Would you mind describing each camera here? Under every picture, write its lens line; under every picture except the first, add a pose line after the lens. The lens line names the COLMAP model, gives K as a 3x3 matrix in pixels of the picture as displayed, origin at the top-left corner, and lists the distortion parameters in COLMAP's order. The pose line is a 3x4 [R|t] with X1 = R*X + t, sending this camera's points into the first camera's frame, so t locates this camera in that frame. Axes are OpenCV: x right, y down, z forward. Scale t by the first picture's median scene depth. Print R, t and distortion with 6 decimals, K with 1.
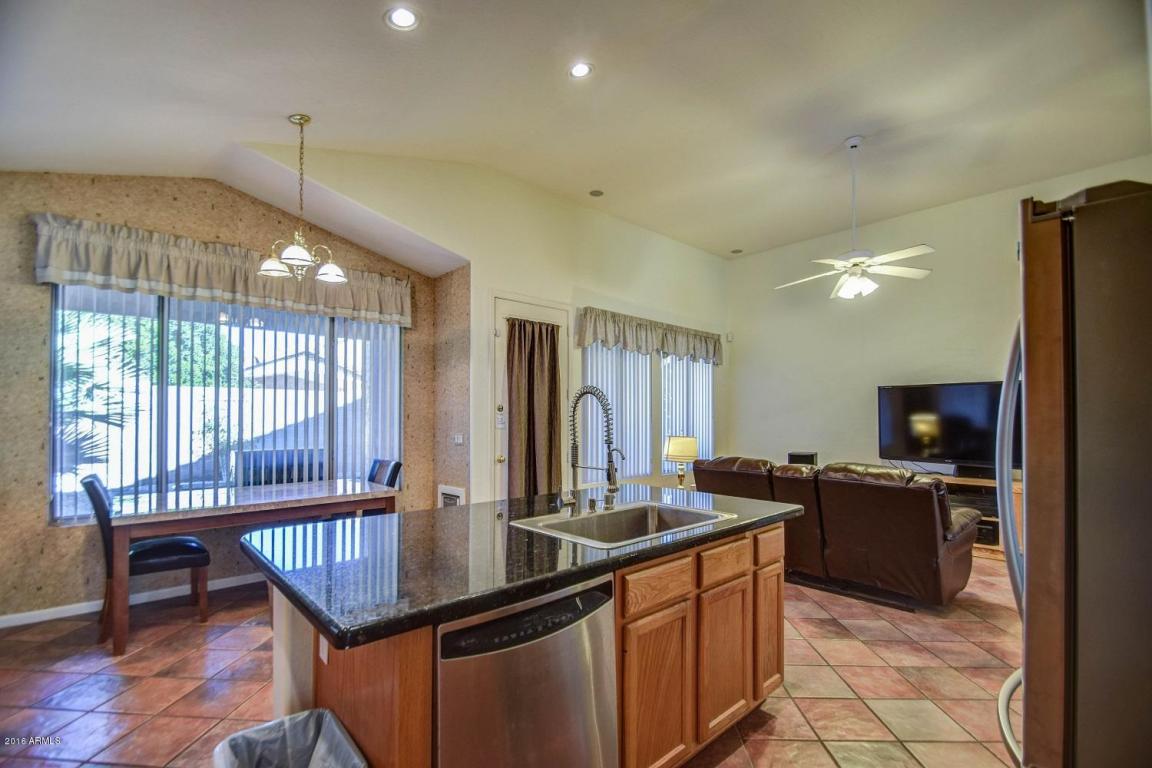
lens RADIAL K [[502.2, 0, 573.3], [0, 502.2, 413.4], [0, 0, 1]] dist [0.012349, -0.016882]
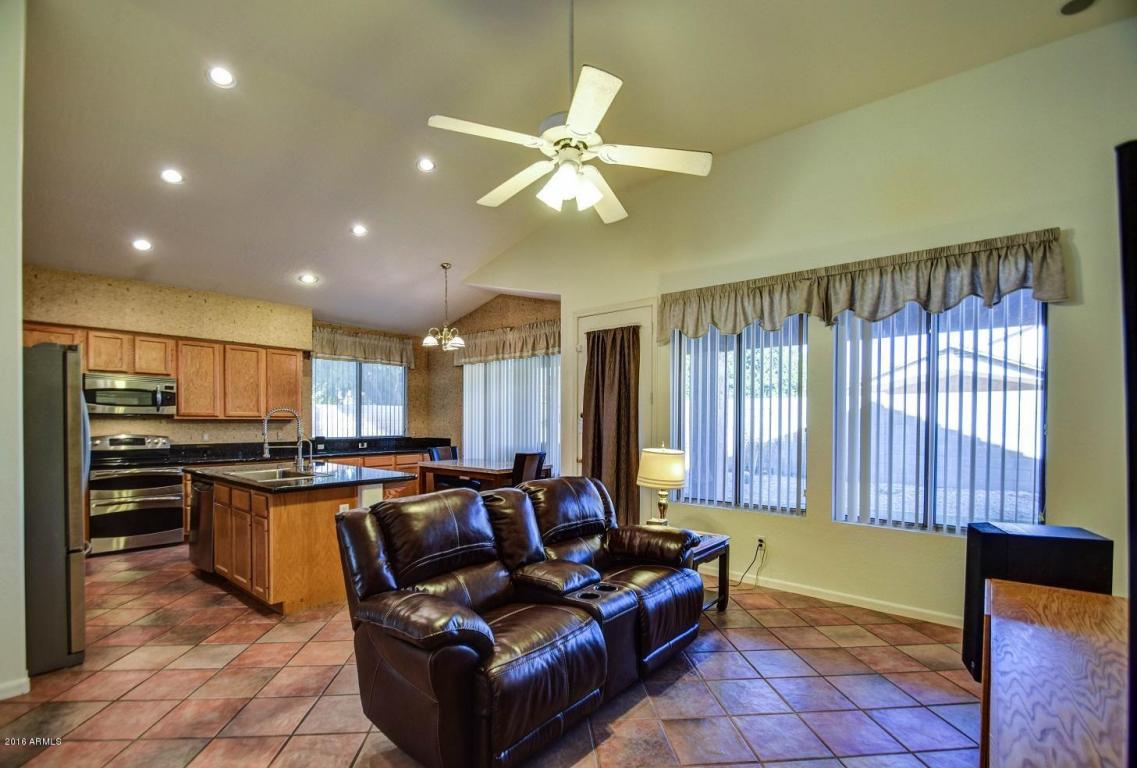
lens RADIAL K [[507.3, 0, 569.1], [0, 507.3, 430.2], [0, 0, 1]] dist [0.019123, -0.024186]
pose [[0.148007, 0.015954, -0.988858, 0.868255], [0.005029, 0.999845, 0.016884, 0.004437], [0.988973, -0.007471, 0.147904, 0.711097]]
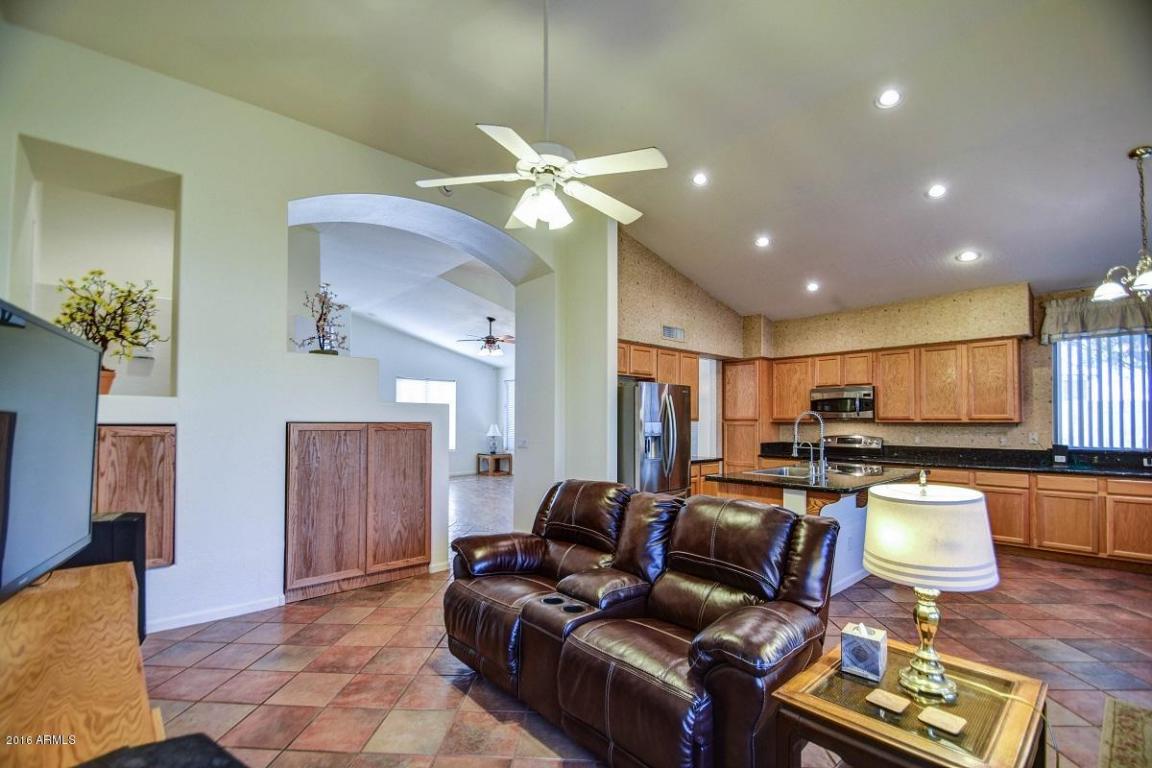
lens RADIAL K [[502.2, 0, 573.3], [0, 502.2, 413.4], [0, 0, 1]] dist [0.012349, -0.016882]
pose [[-0.999989, -0.003024, -0.003679, 0.411184], [-0.002927, 0.999659, -0.025966, 0.006888], [0.003756, -0.025955, -0.999656, 1.237588]]
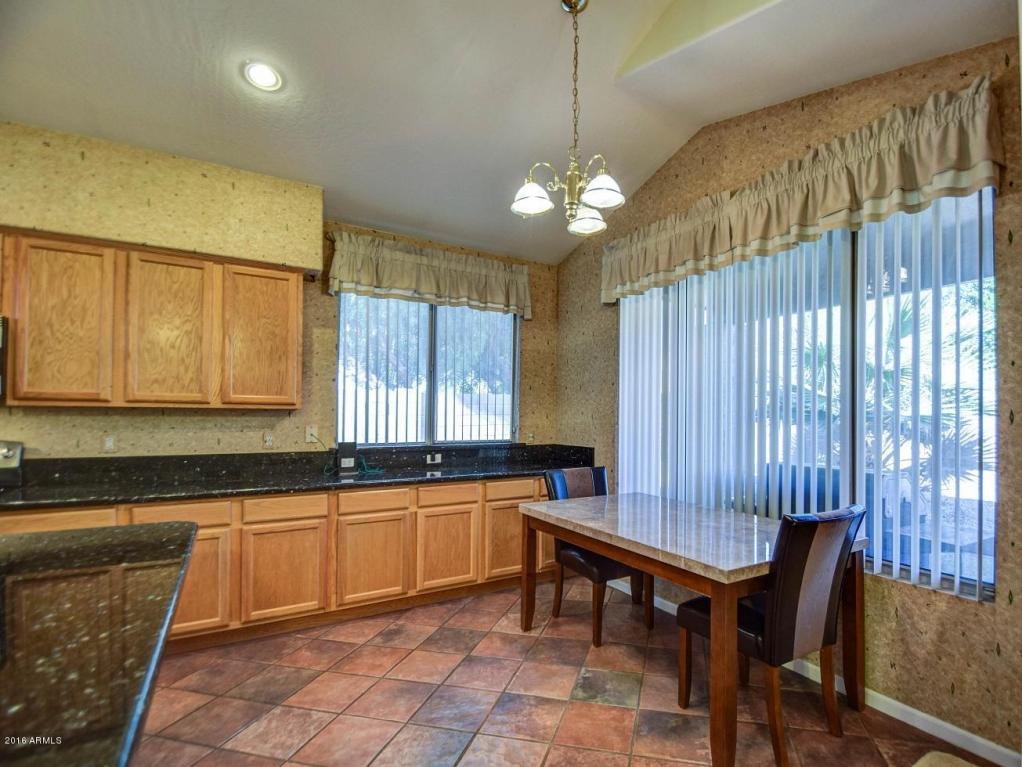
lens RADIAL K [[510.9, 0, 574.8], [0, 510.9, 412.8], [0, 0, 1]] dist [0.014480, -0.018164]
pose [[-0.141113, -0.009378, -0.989949, 0.101569], [0.000106, 0.999955, -0.009488, 0.006442], [0.989994, -0.001444, -0.141106, 0.667209]]
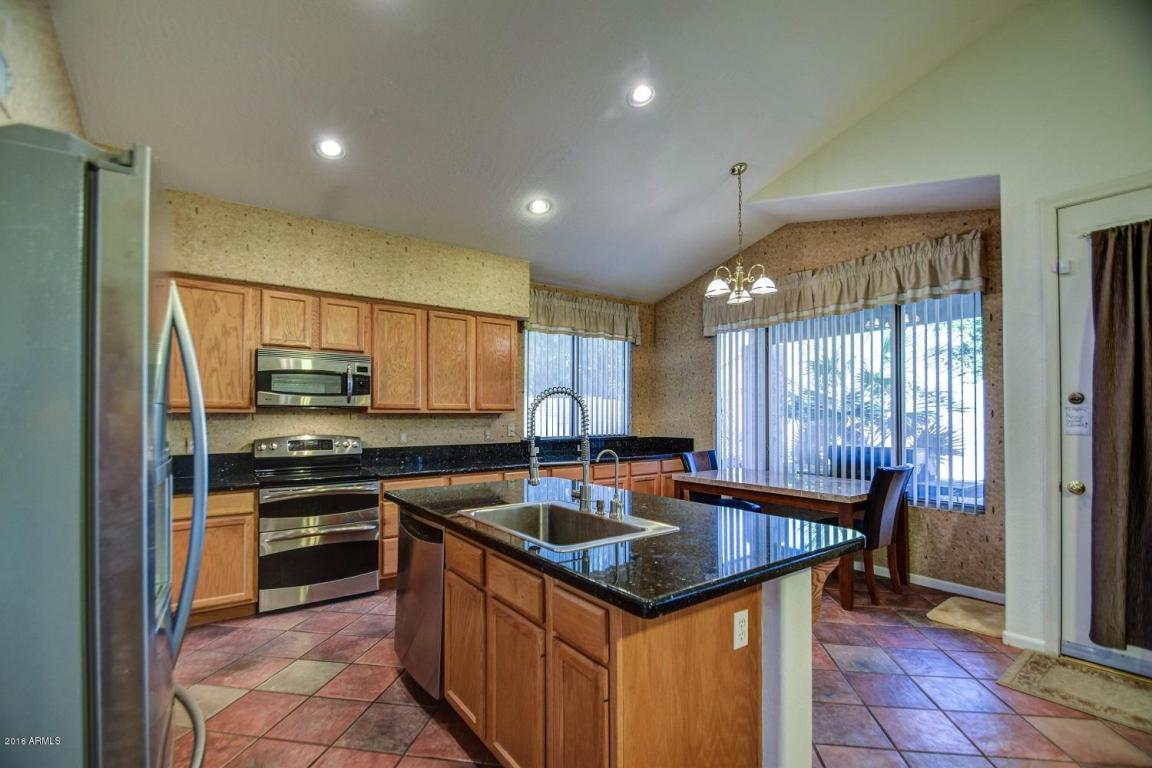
lens RADIAL K [[502.2, 0, 573.3], [0, 502.2, 413.4], [0, 0, 1]] dist [0.012349, -0.016882]
pose [[-0.097870, -0.006313, -0.995179, 0.417227], [0.011203, 0.999910, -0.007444, 0.004170], [0.995136, -0.011877, -0.097790, 0.433840]]
